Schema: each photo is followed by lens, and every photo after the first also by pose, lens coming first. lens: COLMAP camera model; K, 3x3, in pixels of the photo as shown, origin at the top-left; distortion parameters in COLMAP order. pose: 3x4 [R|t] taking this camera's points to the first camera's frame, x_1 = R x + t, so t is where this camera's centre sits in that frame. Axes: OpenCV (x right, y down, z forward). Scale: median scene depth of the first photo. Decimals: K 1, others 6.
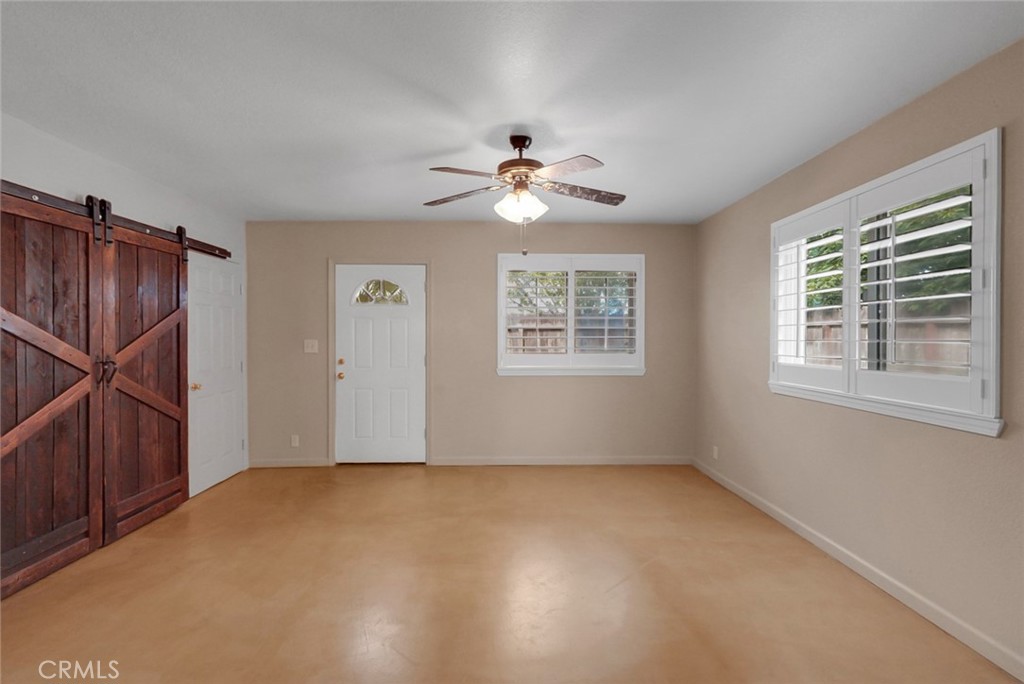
lens RADIAL K [[450.8, 0, 515.5], [0, 450.8, 342.3], [0, 0, 1]] dist [-0.000829, 0.000152]
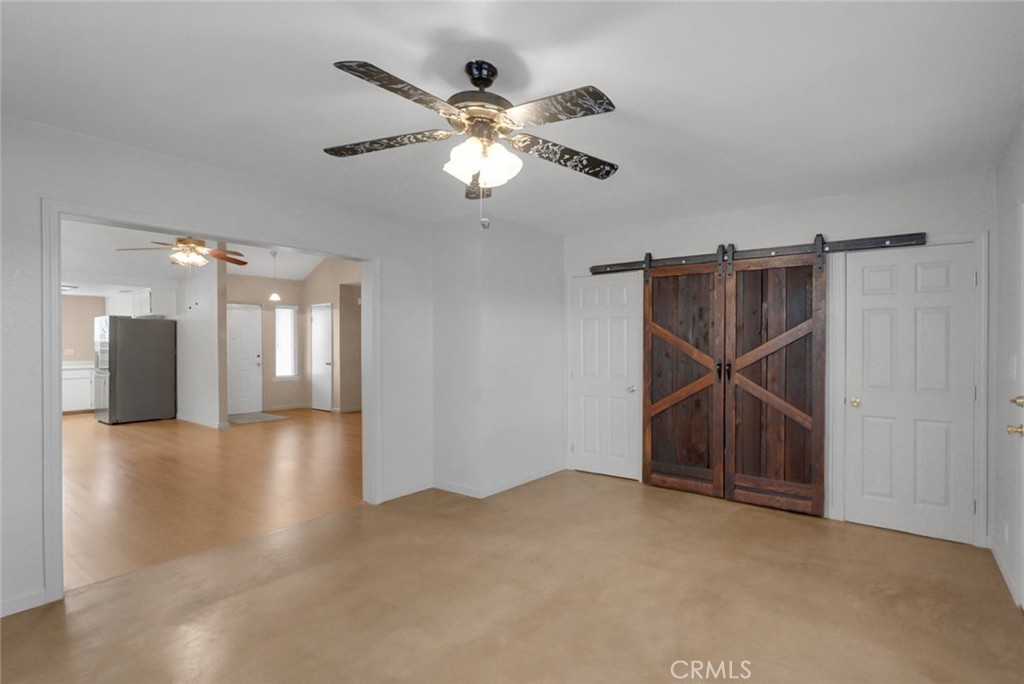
lens RADIAL K [[473.2, 0, 590.5], [0, 473.2, 342.5], [0, 0, 1]] dist [-0.000231, 0.000363]
pose [[-0.567689, 0.006701, -0.823216, 0.428282], [-0.009324, 0.999850, 0.014568, -0.033741], [0.823190, 0.015946, -0.567542, 1.283773]]
